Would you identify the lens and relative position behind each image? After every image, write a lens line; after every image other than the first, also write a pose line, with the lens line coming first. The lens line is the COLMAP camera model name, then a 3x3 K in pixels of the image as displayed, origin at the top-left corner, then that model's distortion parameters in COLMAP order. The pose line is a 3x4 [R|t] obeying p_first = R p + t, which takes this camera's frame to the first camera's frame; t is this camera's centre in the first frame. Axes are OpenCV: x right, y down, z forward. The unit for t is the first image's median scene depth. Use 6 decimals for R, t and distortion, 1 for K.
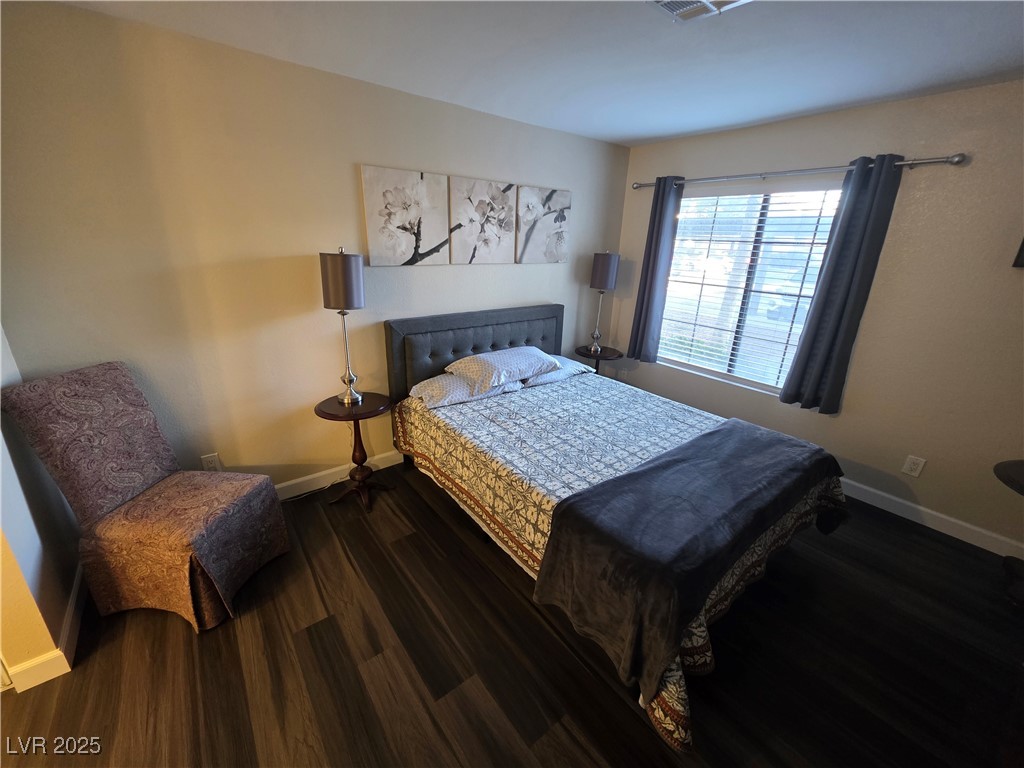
lens RADIAL K [[407.9, 0, 512.0], [0, 407.9, 384.0], [0, 0, 1]] dist [0.005197, 0.000074]
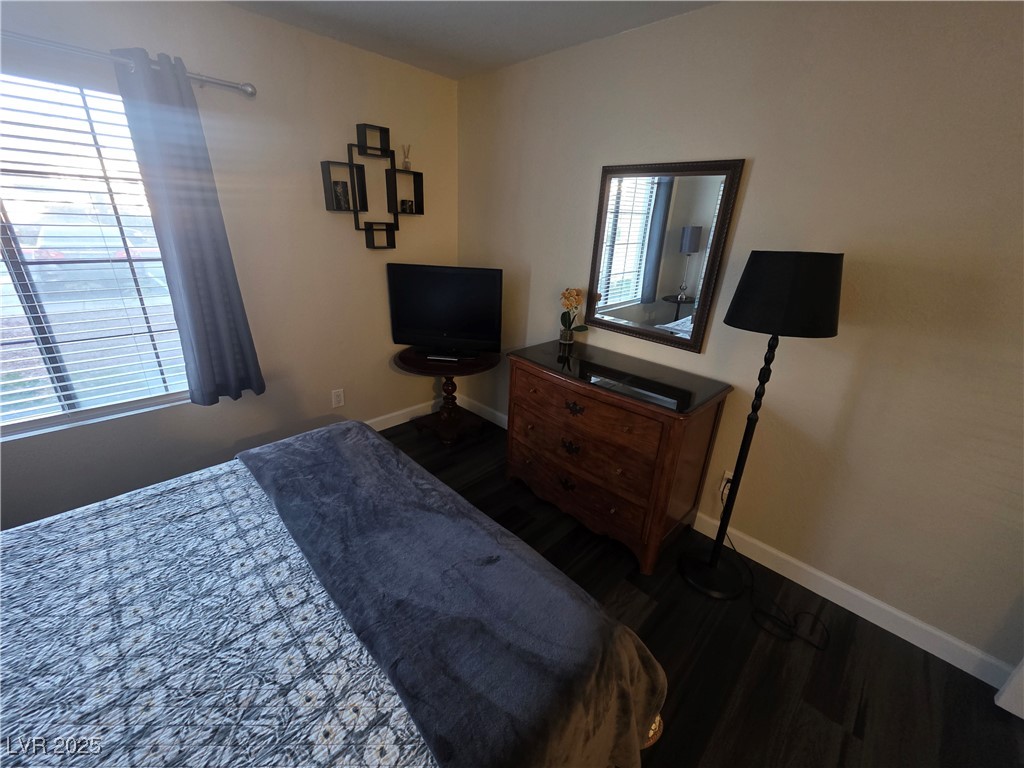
lens RADIAL K [[407.9, 0, 512.0], [0, 407.9, 384.0], [0, 0, 1]] dist [0.005197, 0.000074]
pose [[-0.100427, -0.406273, 0.908216, -0.061289], [0.292381, 0.860475, 0.417247, -0.165243], [-0.951014, 0.307448, 0.032372, 0.528889]]
